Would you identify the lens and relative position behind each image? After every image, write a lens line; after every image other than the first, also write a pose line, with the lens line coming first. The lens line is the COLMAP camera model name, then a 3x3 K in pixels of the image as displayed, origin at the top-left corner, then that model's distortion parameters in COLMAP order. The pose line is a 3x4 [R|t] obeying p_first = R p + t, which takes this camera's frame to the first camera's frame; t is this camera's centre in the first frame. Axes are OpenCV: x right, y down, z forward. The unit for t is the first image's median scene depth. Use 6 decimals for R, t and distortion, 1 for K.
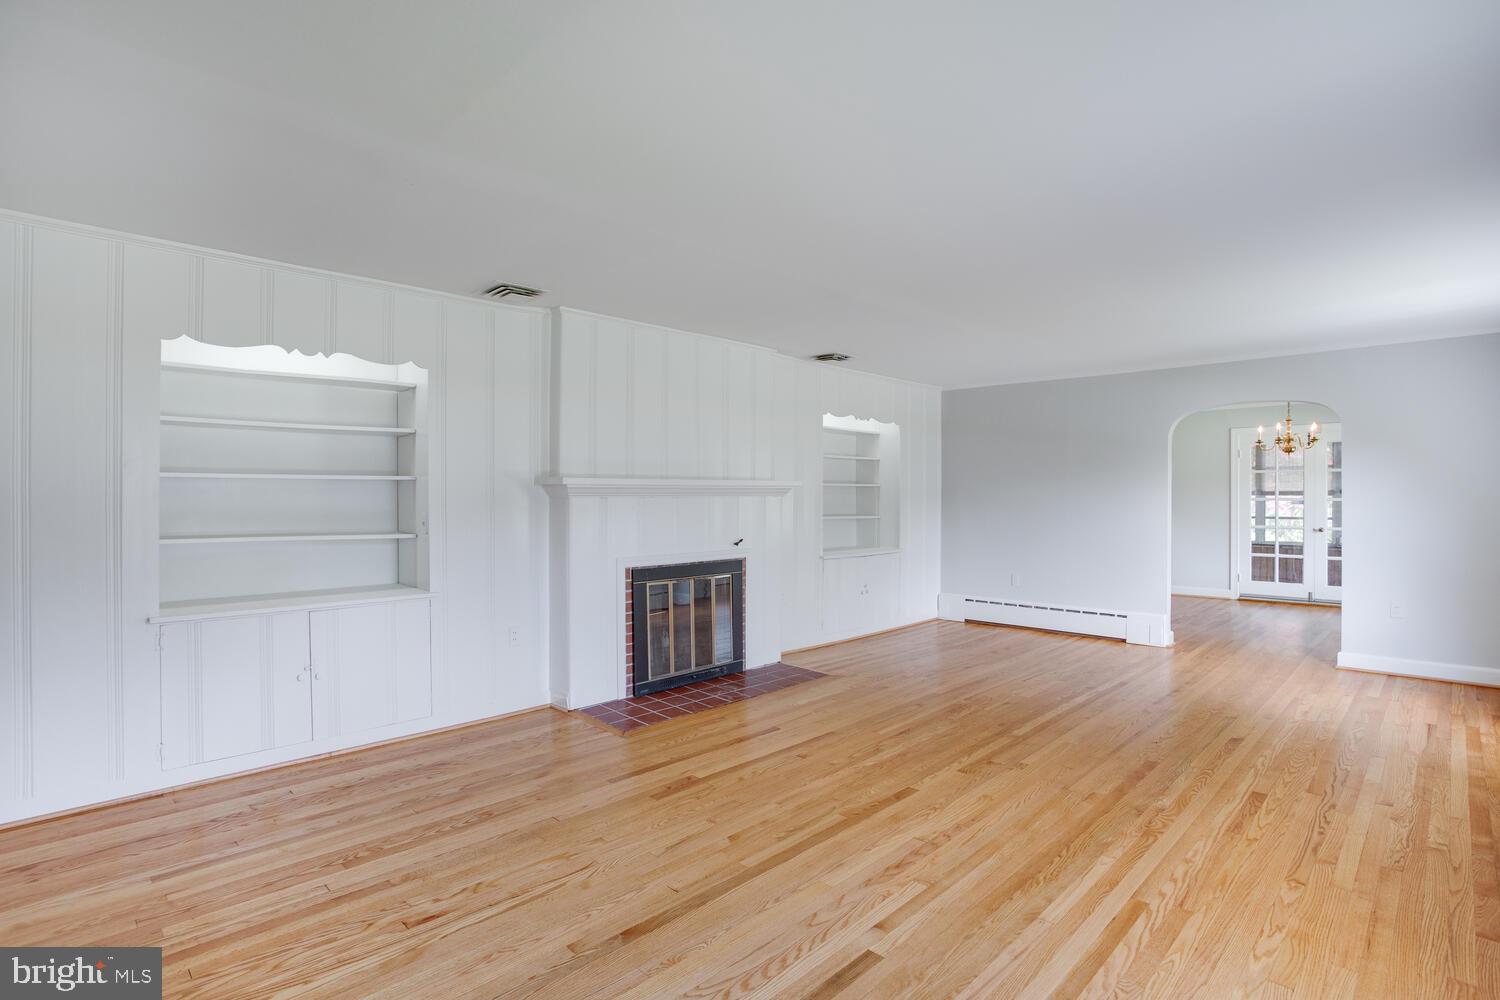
lens RADIAL K [[729.4, 0, 742.4], [0, 729.4, 500.9], [0, 0, 1]] dist [-0.059987, 0.018526]
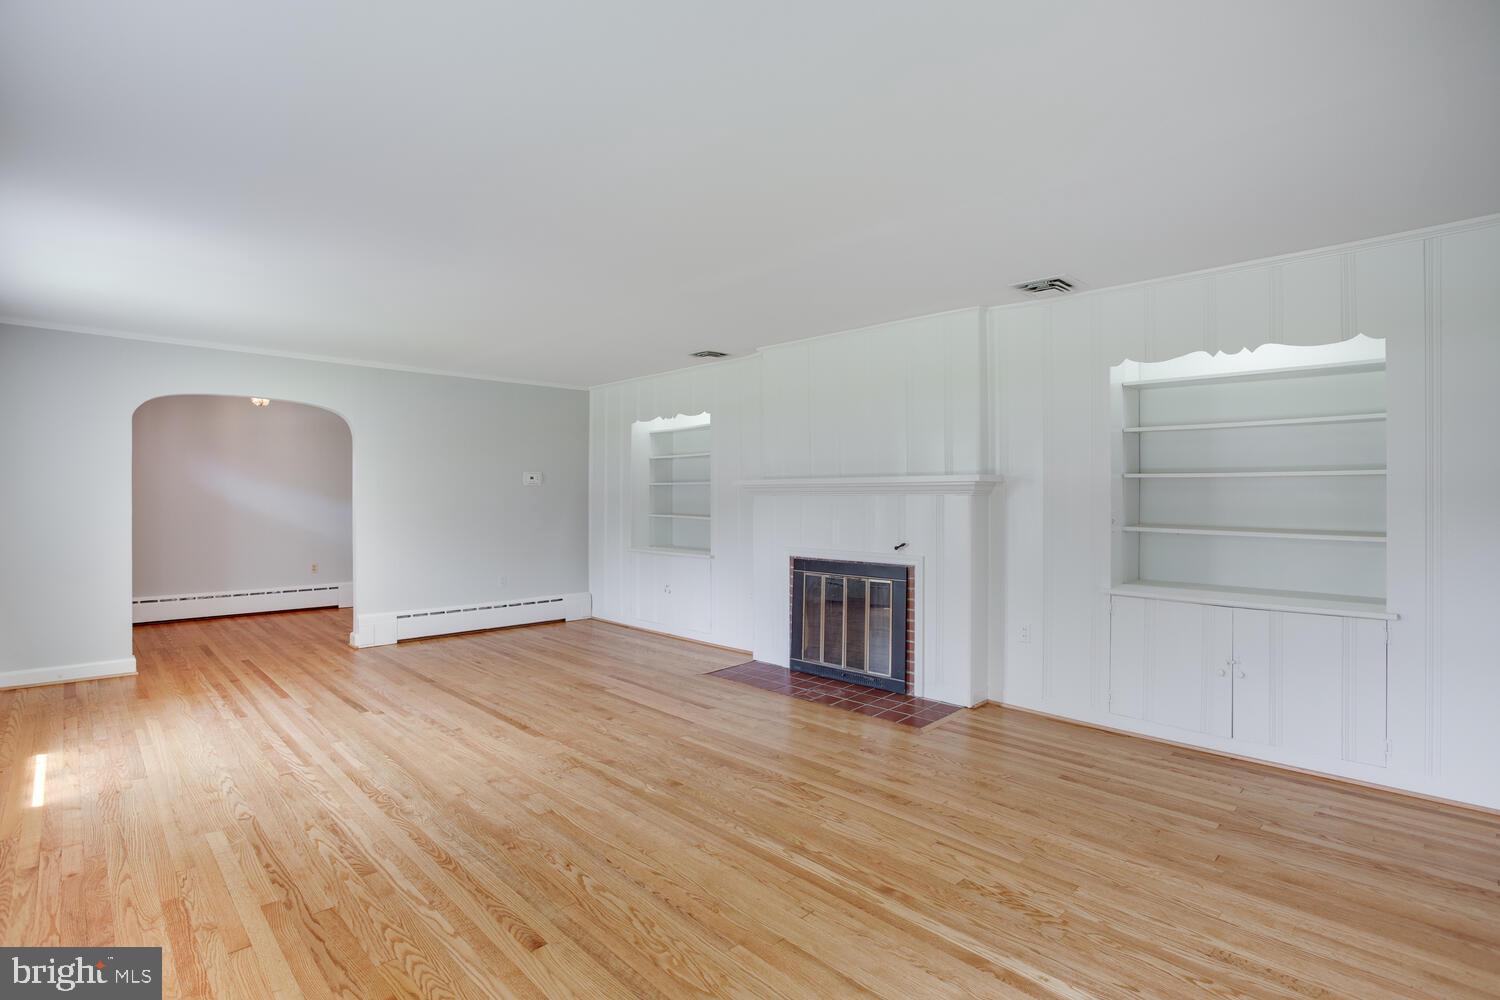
lens RADIAL K [[729.4, 0, 751.5], [0, 729.4, 495.0], [0, 0, 1]] dist [-0.059987, 0.018526]
pose [[-0.005258, 0.000868, -0.999986, 1.084181], [-0.007313, 0.999973, 0.000906, -0.006663], [0.999959, 0.007318, -0.005252, 1.018272]]
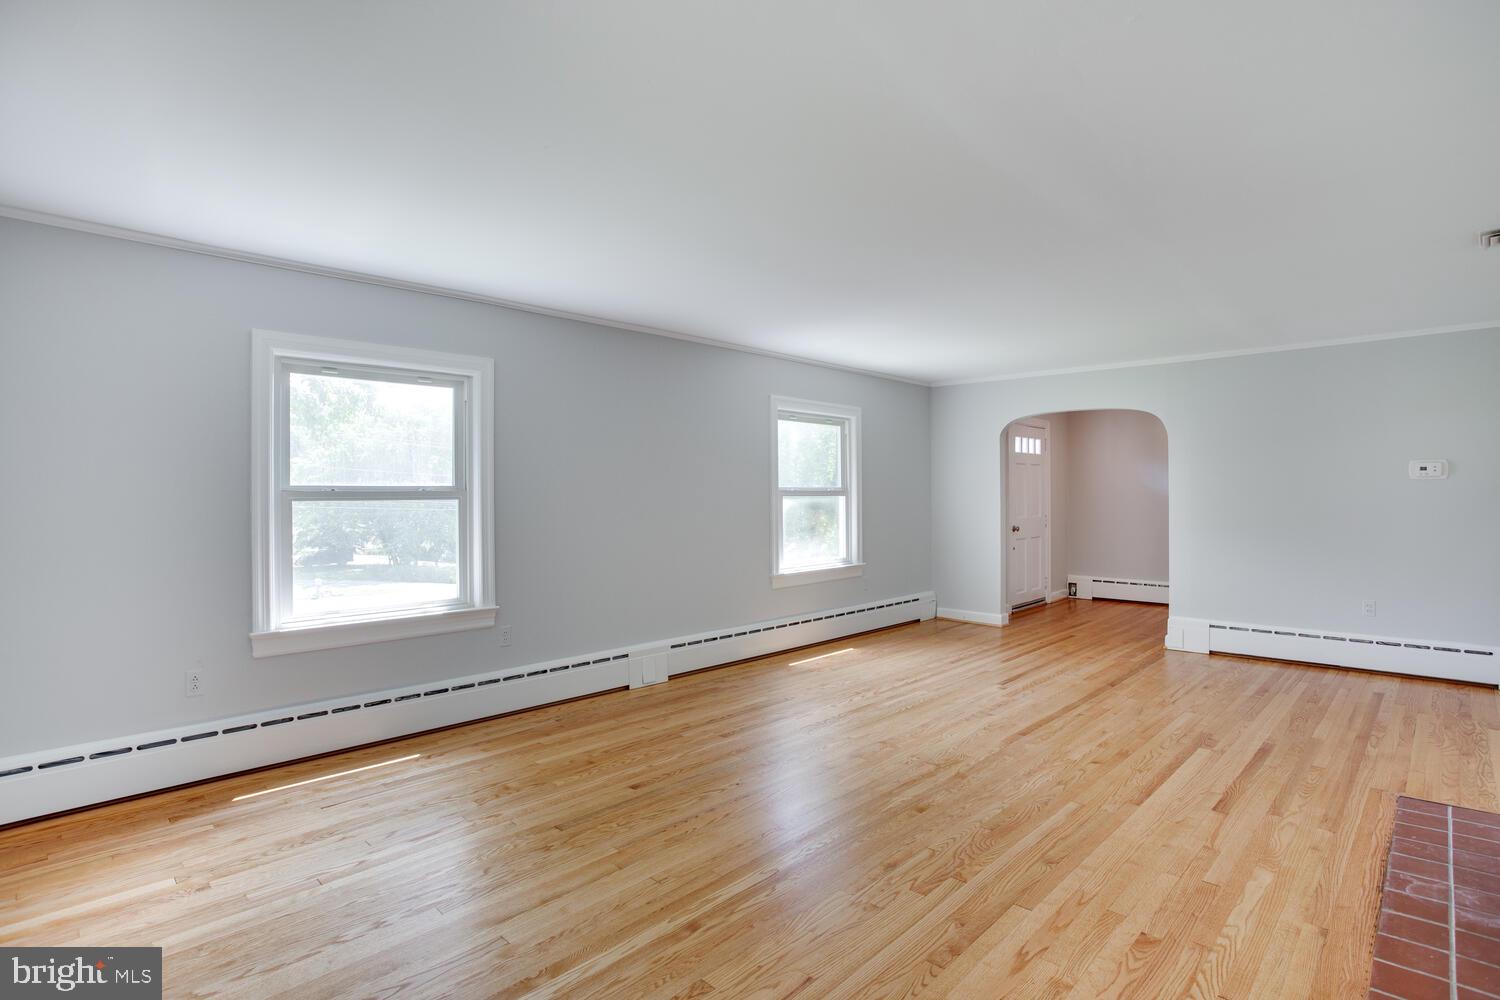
lens RADIAL K [[729.4, 0, 758.8], [0, 729.4, 502.6], [0, 0, 1]] dist [-0.059987, 0.018526]
pose [[-0.999671, 0.006593, -0.024772, 0.500063], [0.006322, 0.999919, 0.011019, -0.005207], [0.024843, 0.010859, -0.999632, 1.617592]]
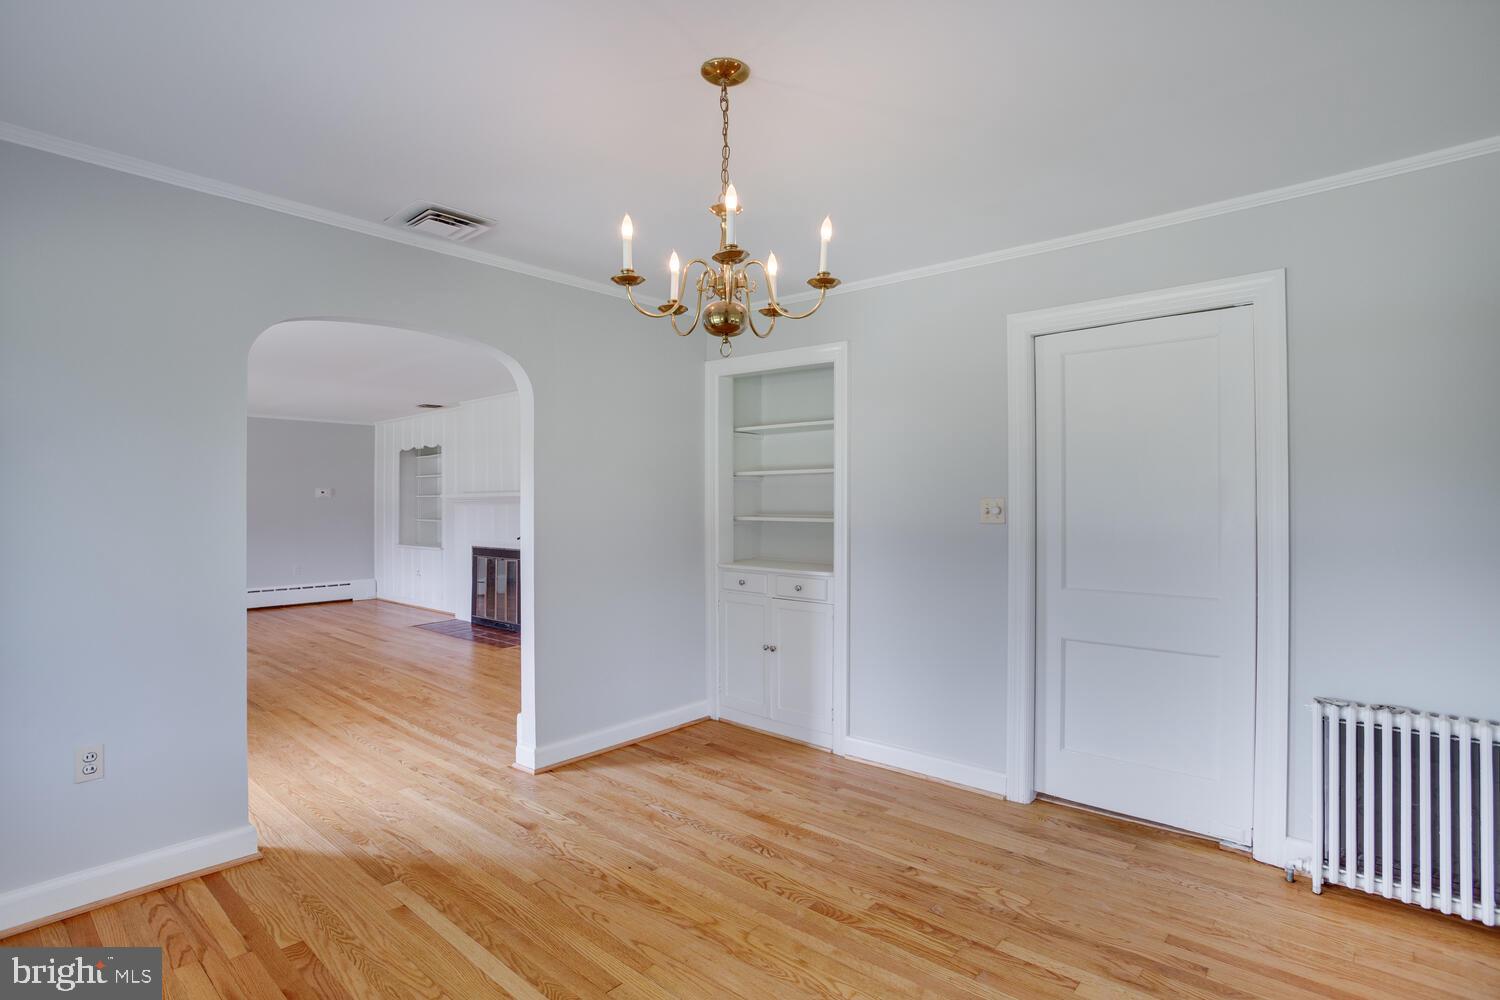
lens RADIAL K [[729.4, 0, 741.8], [0, 729.4, 491.5], [0, 0, 1]] dist [-0.059987, 0.018526]
pose [[0.082541, -0.008051, -0.996555, 1.715838], [0.002545, 0.999966, -0.007867, -0.023065], [0.996584, -0.001887, 0.082559, 1.611242]]
